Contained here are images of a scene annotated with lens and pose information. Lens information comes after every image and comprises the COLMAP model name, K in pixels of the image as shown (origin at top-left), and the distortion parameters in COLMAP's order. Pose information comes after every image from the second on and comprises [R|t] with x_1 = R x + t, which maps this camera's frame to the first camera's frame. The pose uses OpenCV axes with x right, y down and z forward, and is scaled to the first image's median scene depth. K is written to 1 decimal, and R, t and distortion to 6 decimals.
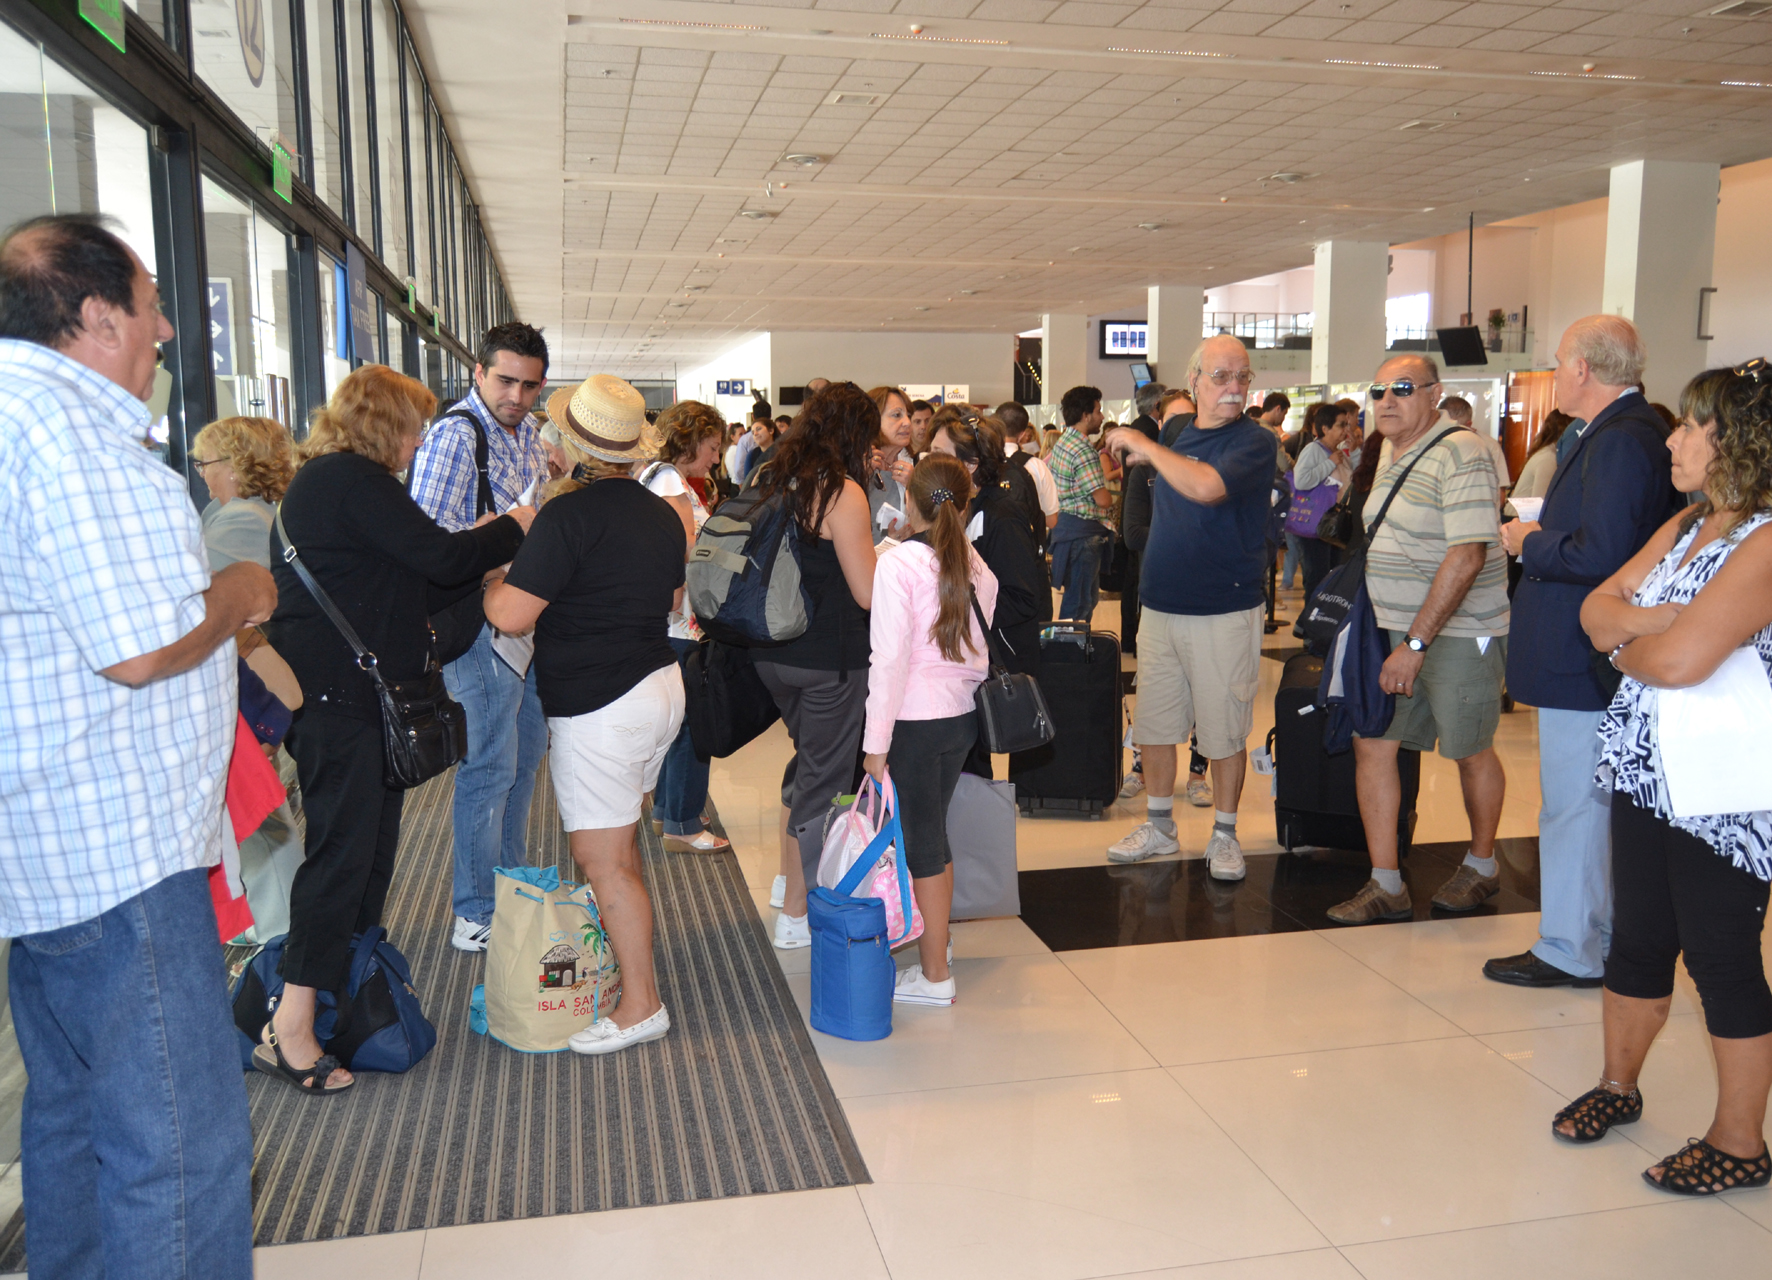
lens RADIAL K [[1502.2, 0, 886.0], [0, 1502.2, 640.0], [0, 0, 1]] dist [0.001041, 0.000664]
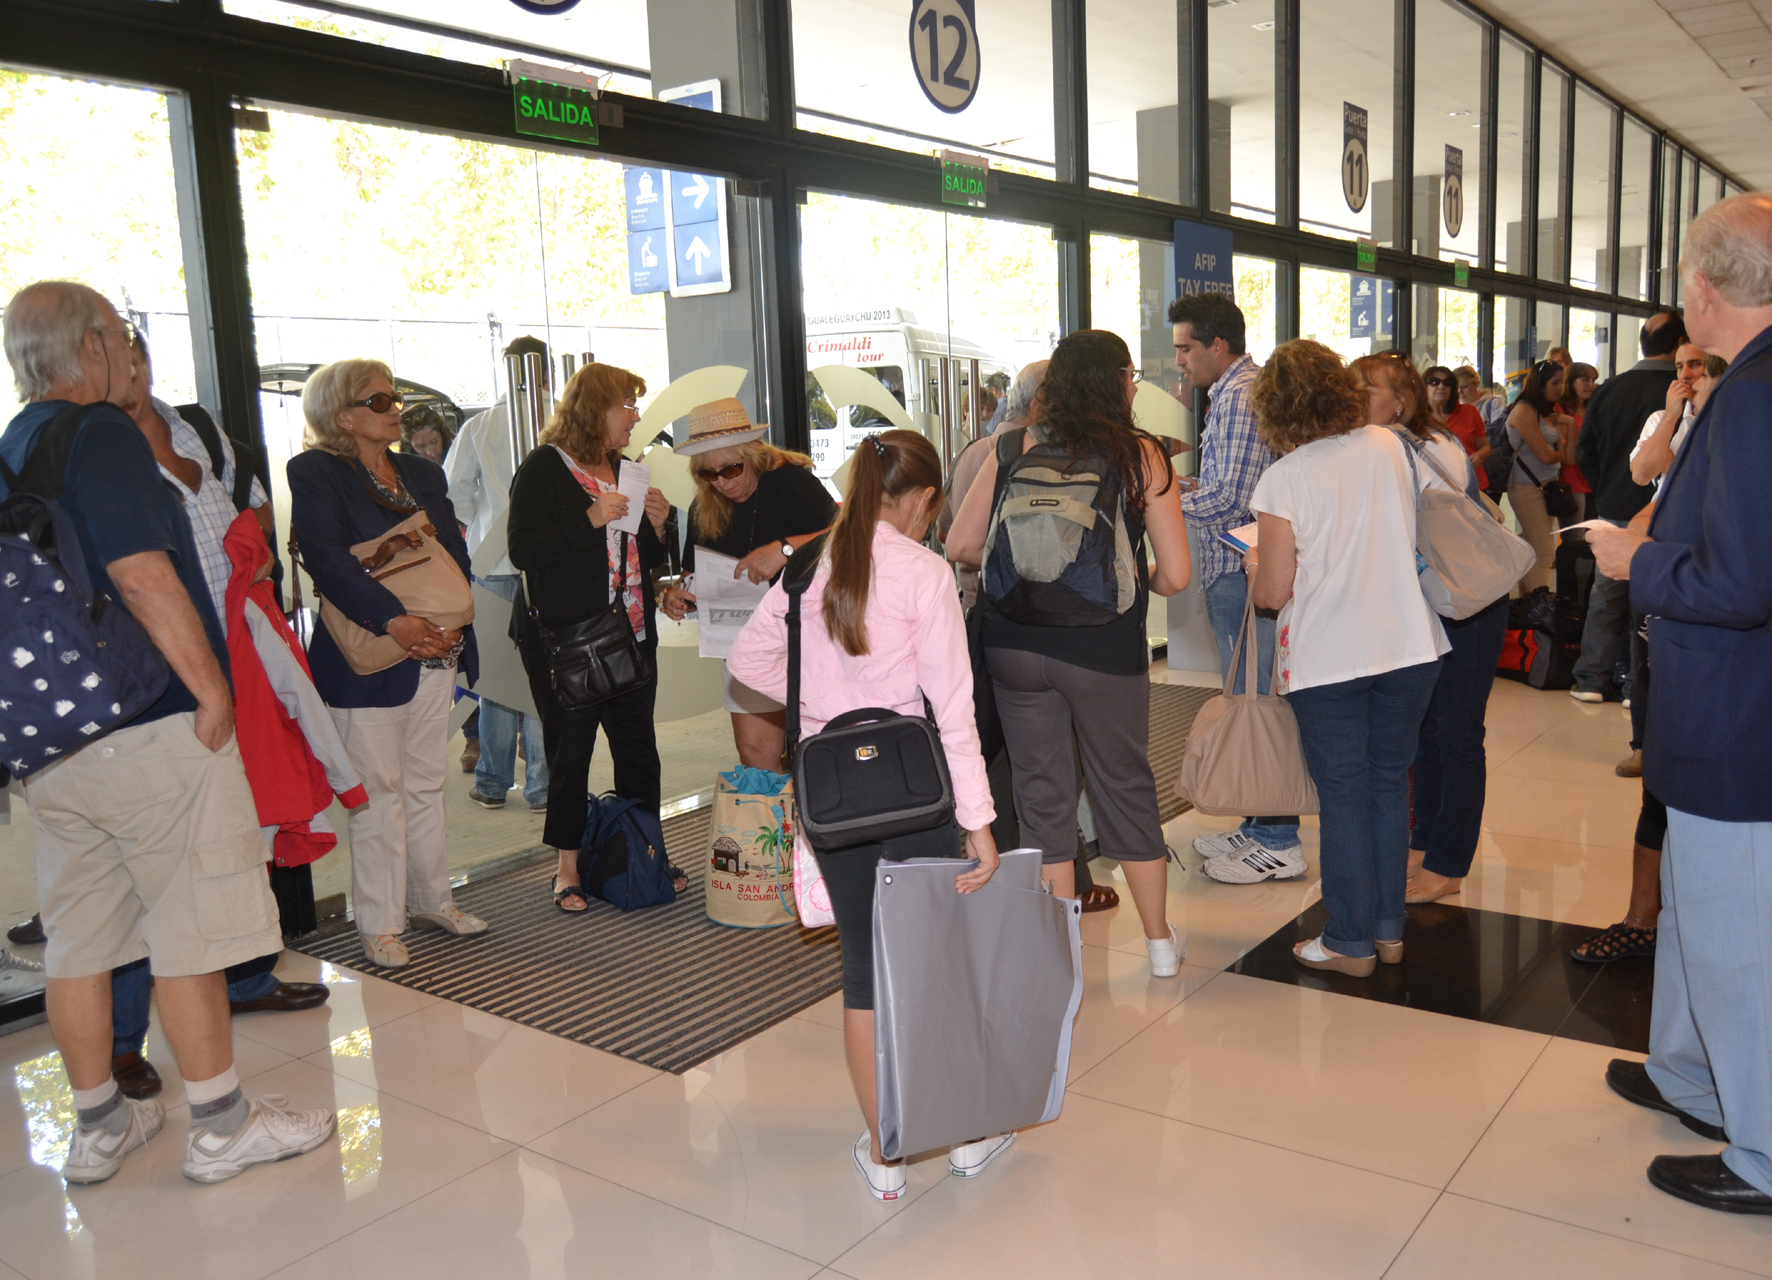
lens RADIAL K [[1502.2, 0, 886.0], [0, 1502.2, 640.0], [0, 0, 1]] dist [0.001041, 0.000664]
pose [[0.652688, 0.080864, -0.753299, 0.737519], [-0.058104, 0.996702, 0.056648, -0.024173], [0.755396, 0.006796, 0.655234, 0.321903]]
